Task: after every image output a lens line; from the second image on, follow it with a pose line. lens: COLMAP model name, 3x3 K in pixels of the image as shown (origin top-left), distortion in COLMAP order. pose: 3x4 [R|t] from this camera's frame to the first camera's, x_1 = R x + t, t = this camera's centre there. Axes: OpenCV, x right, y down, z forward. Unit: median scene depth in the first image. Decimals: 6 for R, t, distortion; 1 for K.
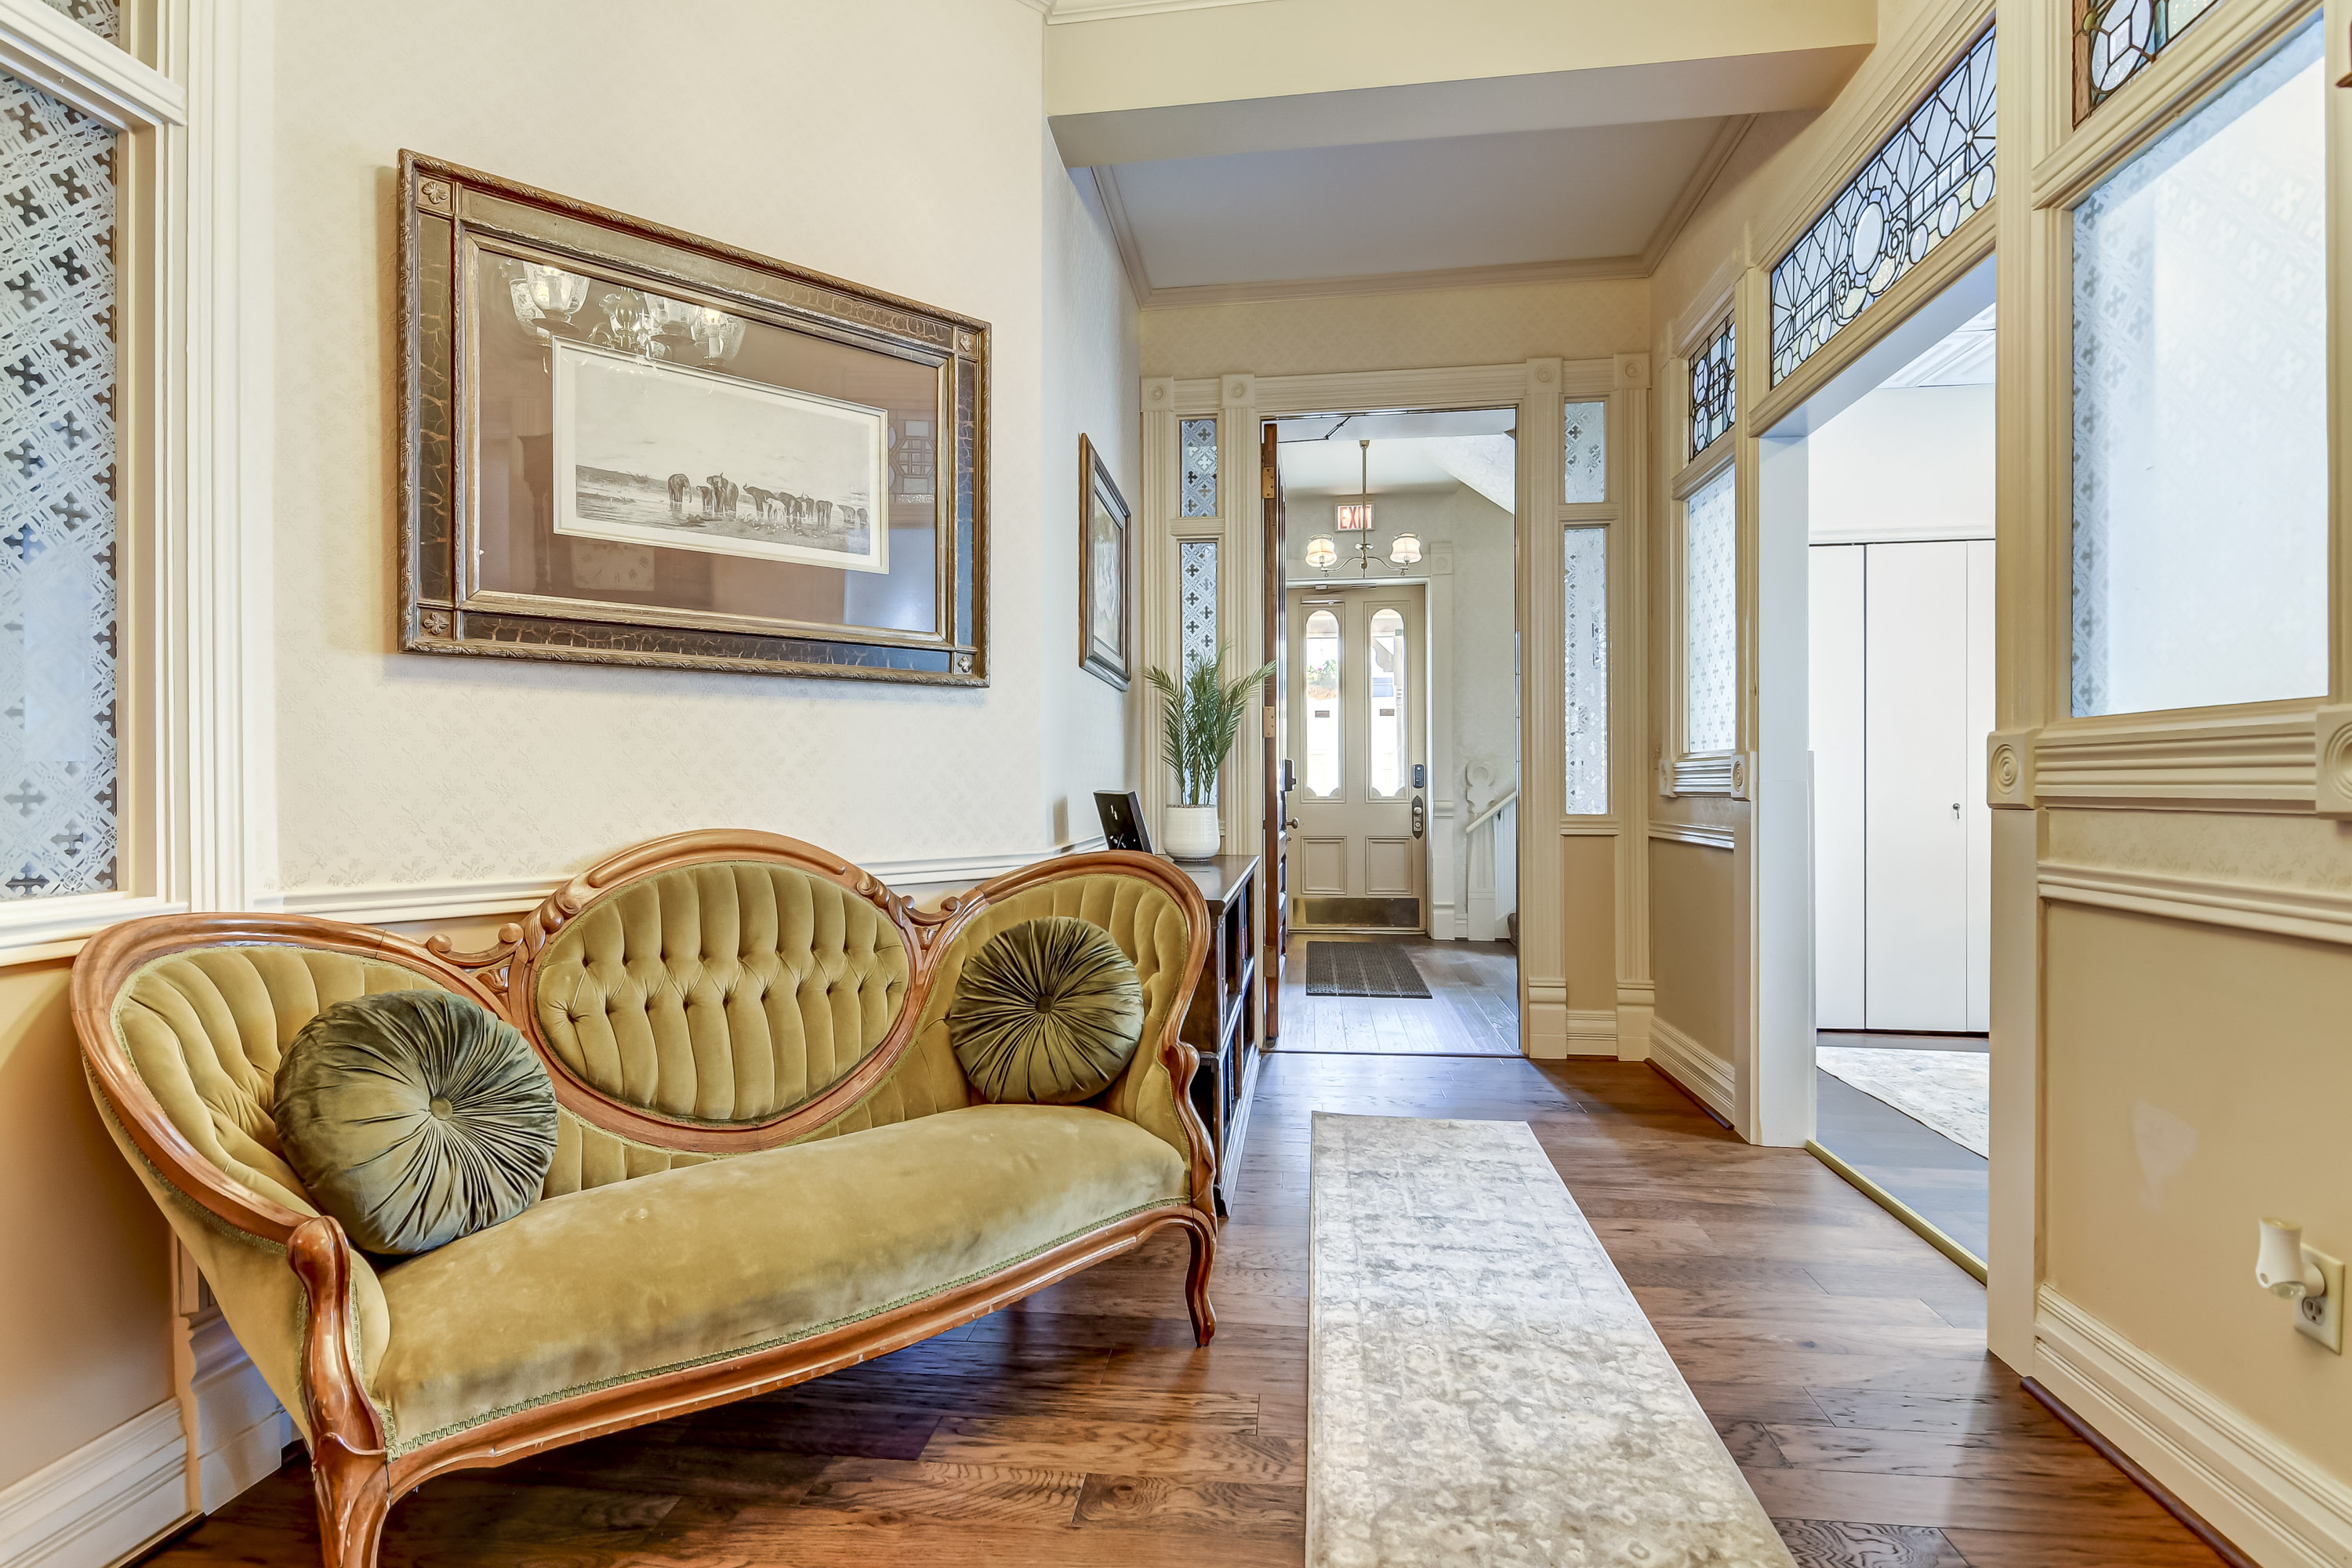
lens RADIAL K [[1133.4, 0, 1158.6], [0, 1133.4, 789.6], [0, 0, 1]] dist [0.005552, -0.006665]
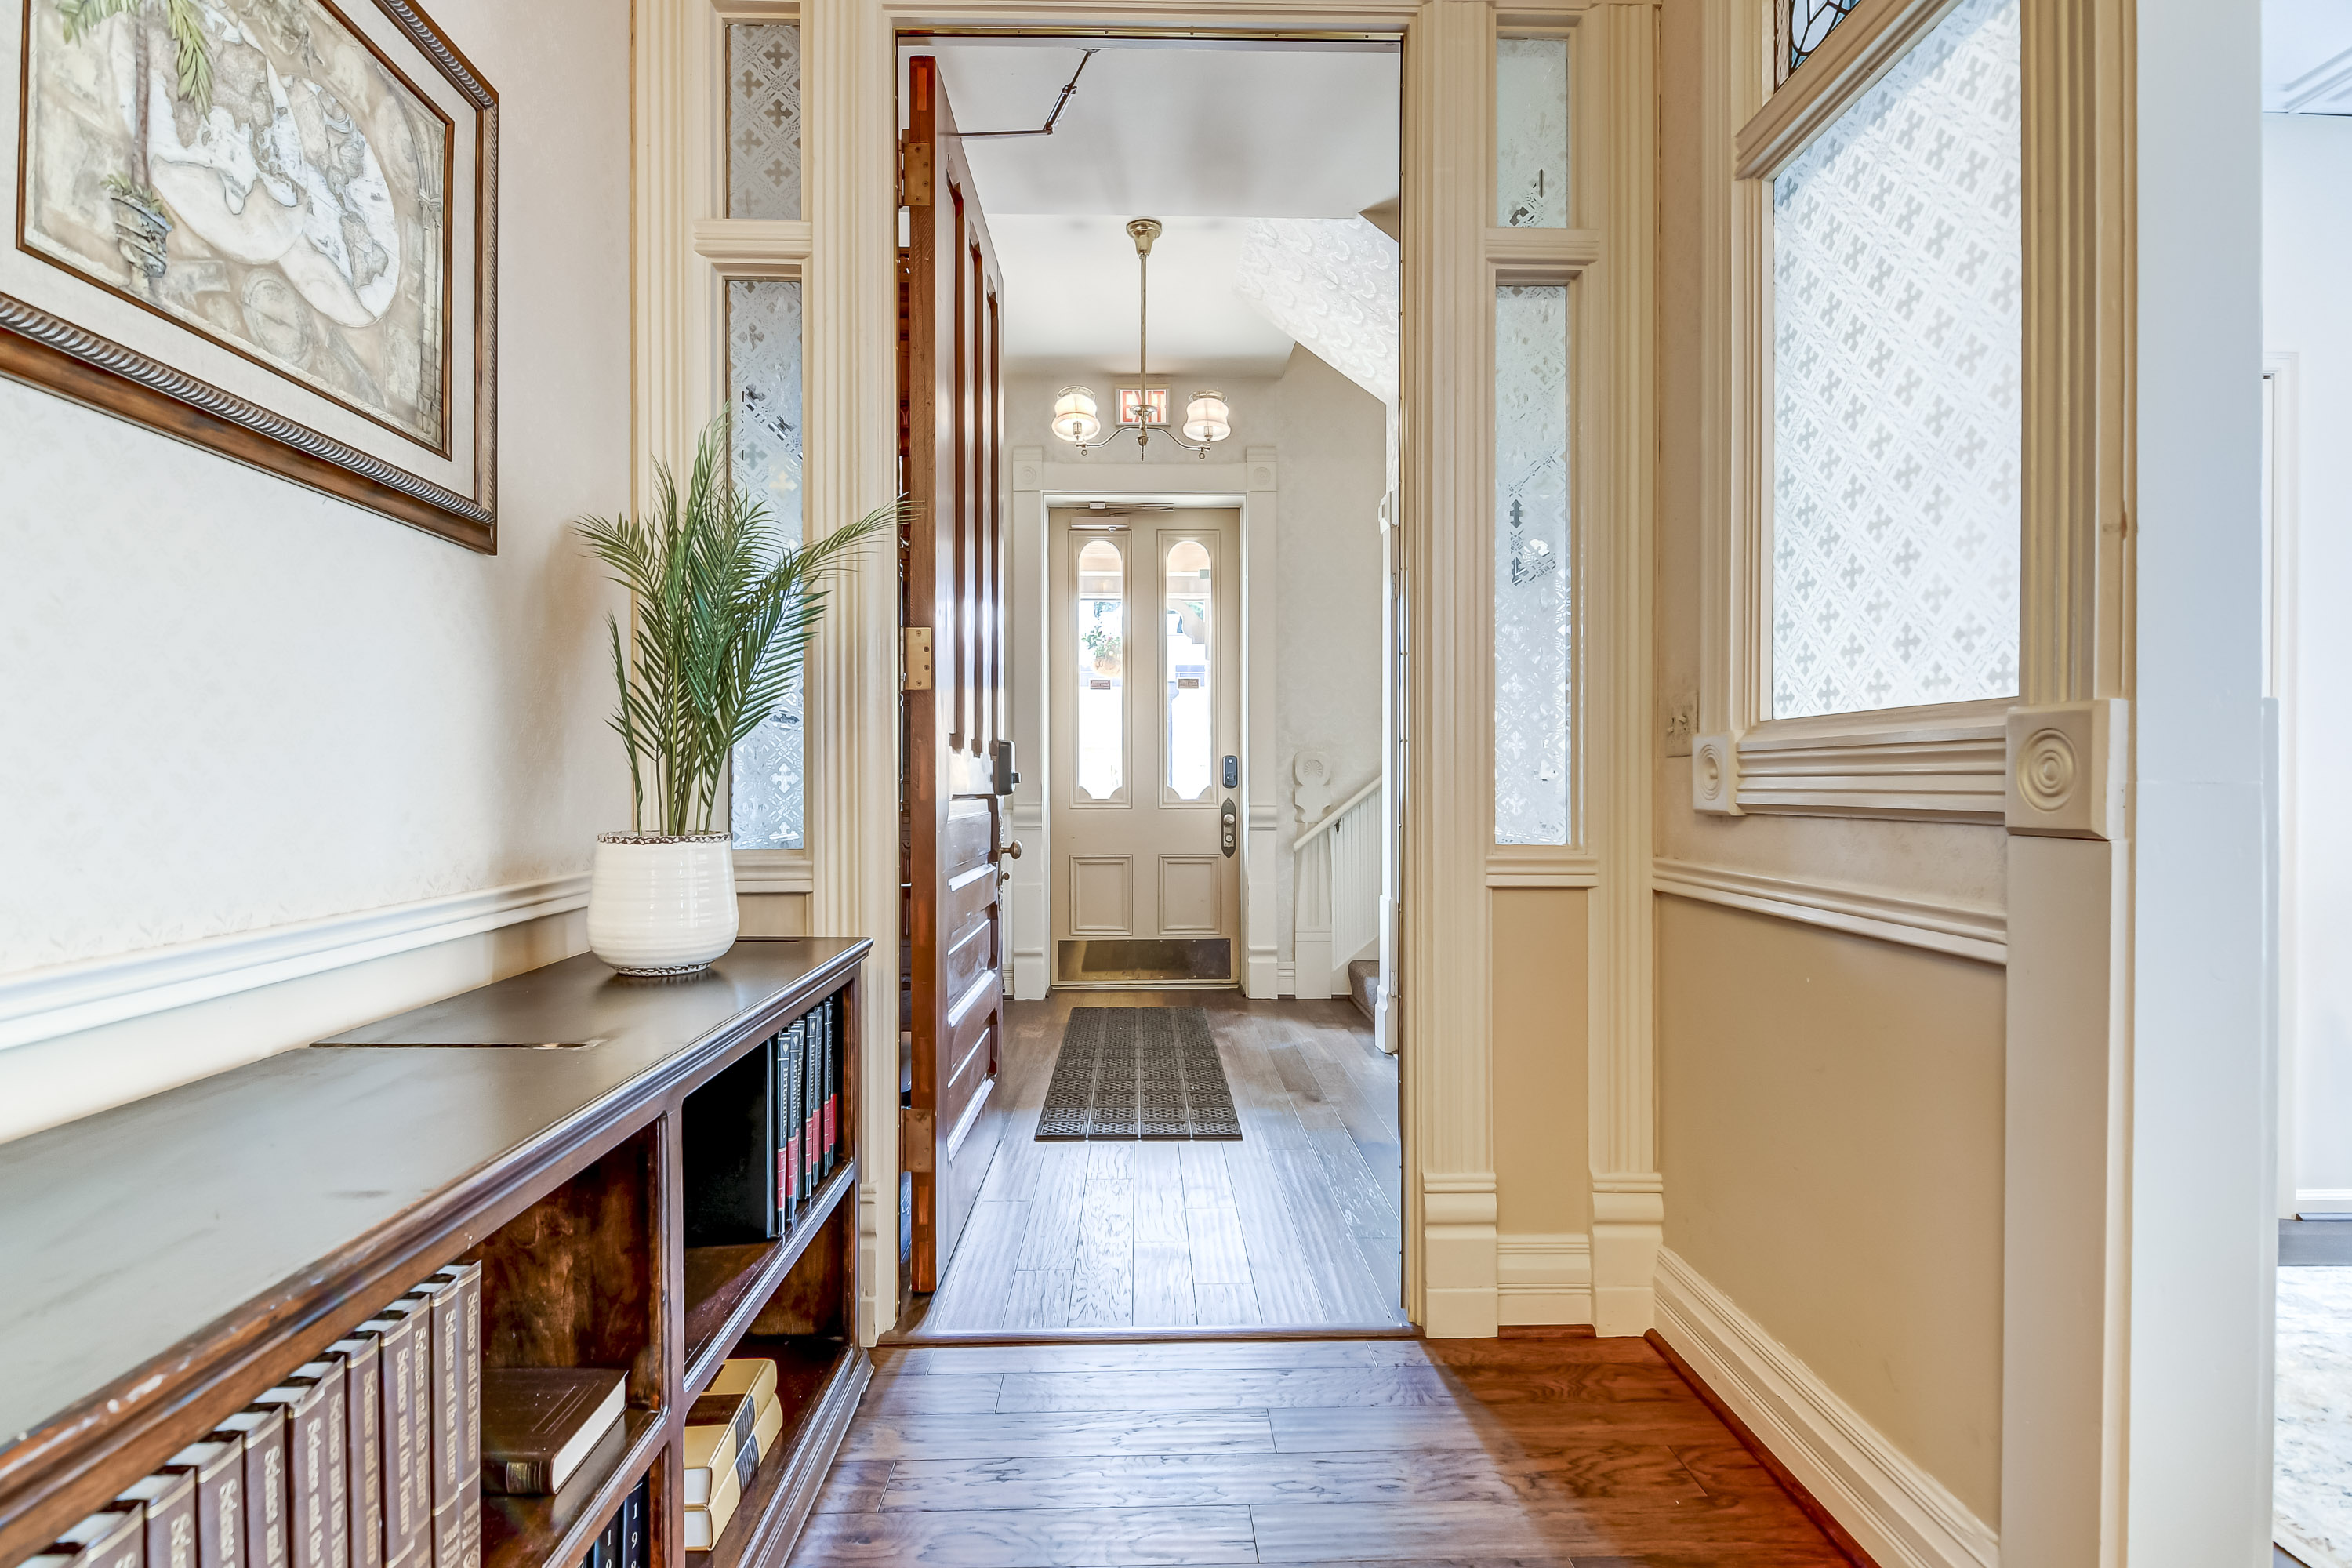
lens RADIAL K [[1133.4, 0, 1178.5], [0, 1133.4, 787.0], [0, 0, 1]] dist [0.005552, -0.006665]
pose [[0.985644, 0.003682, 0.168798, 0.076620], [-0.003734, 0.999993, -0.000011, -0.002026], [-0.168797, -0.000620, 0.985651, 0.299089]]
